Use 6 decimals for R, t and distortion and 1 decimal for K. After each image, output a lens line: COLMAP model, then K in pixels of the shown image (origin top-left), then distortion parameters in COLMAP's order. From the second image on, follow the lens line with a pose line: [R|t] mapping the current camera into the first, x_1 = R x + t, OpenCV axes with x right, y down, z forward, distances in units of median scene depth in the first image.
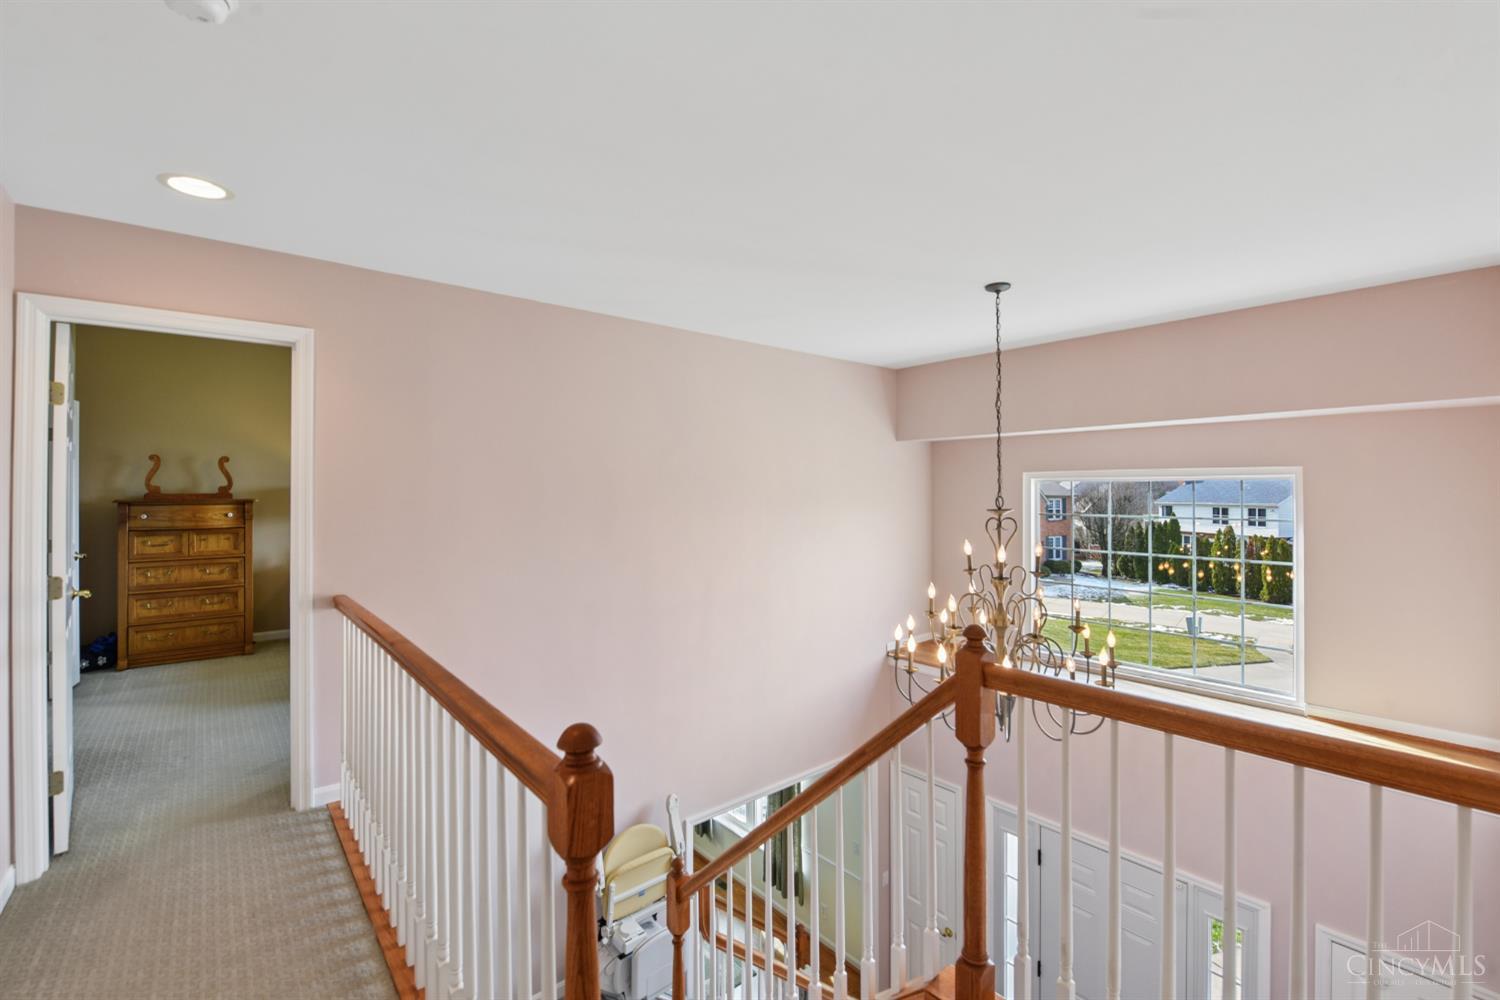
lens RADIAL K [[636.4, 0, 750.5], [0, 636.4, 490.3], [0, 0, 1]] dist [-0.006173, 0.000939]
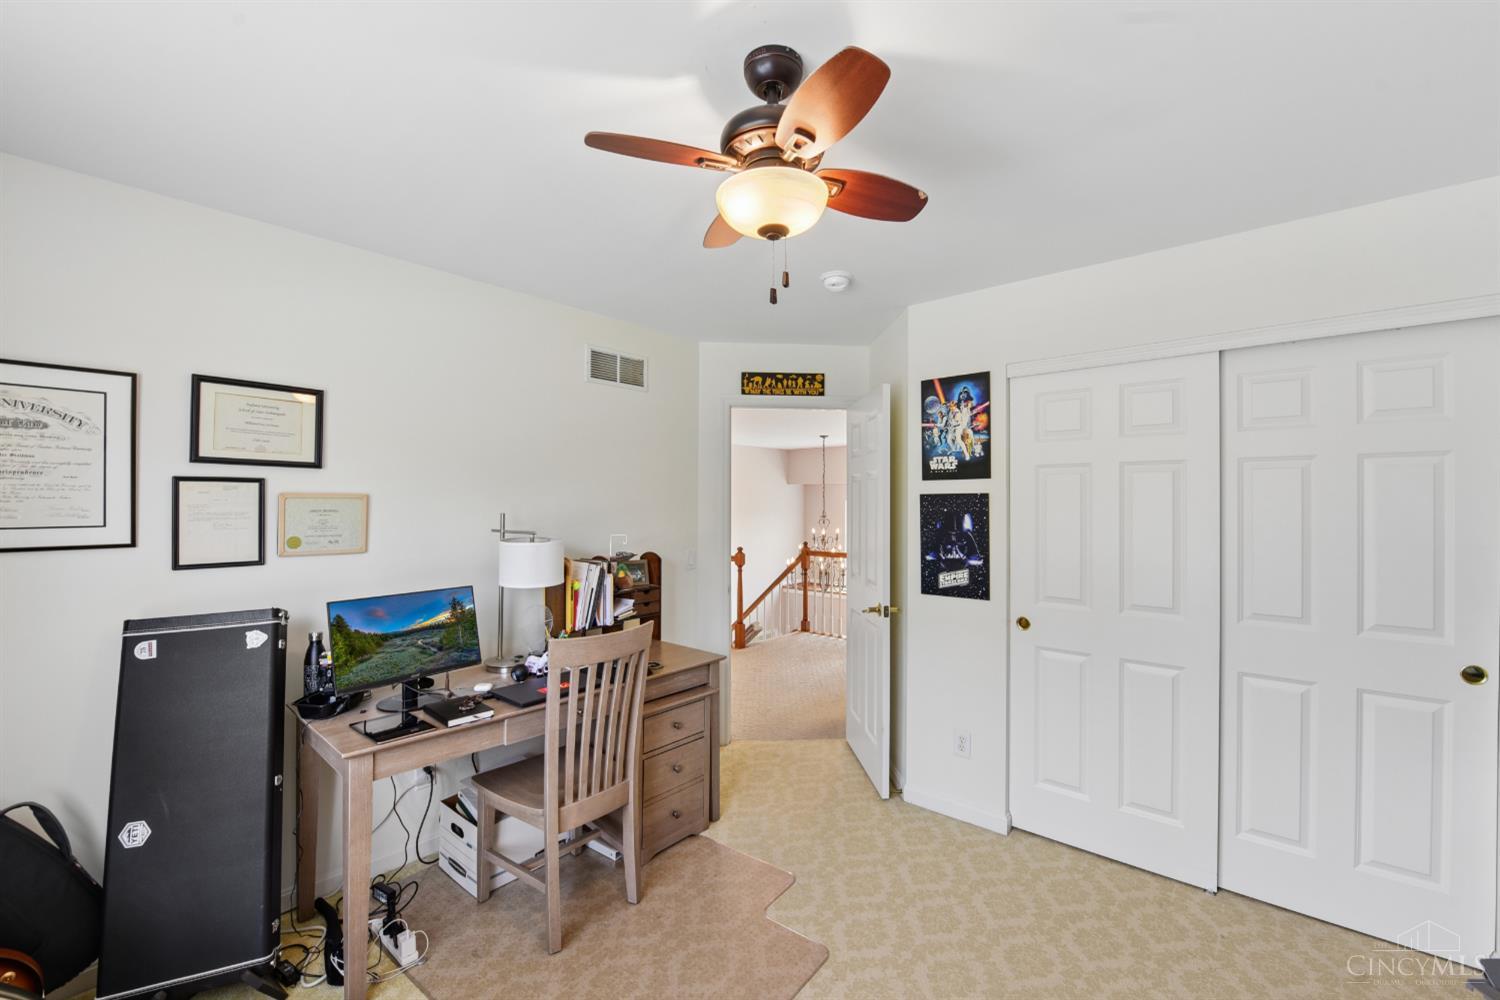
lens RADIAL K [[618.6, 0, 755.6], [0, 618.6, 499.6], [0, 0, 1]] dist [-0.003420, -0.002379]
pose [[0.984144, 0.010931, 0.177035, -0.386505], [-0.009726, 0.999923, -0.007671, -0.017592], [-0.177105, 0.005827, 0.984175, -1.625814]]
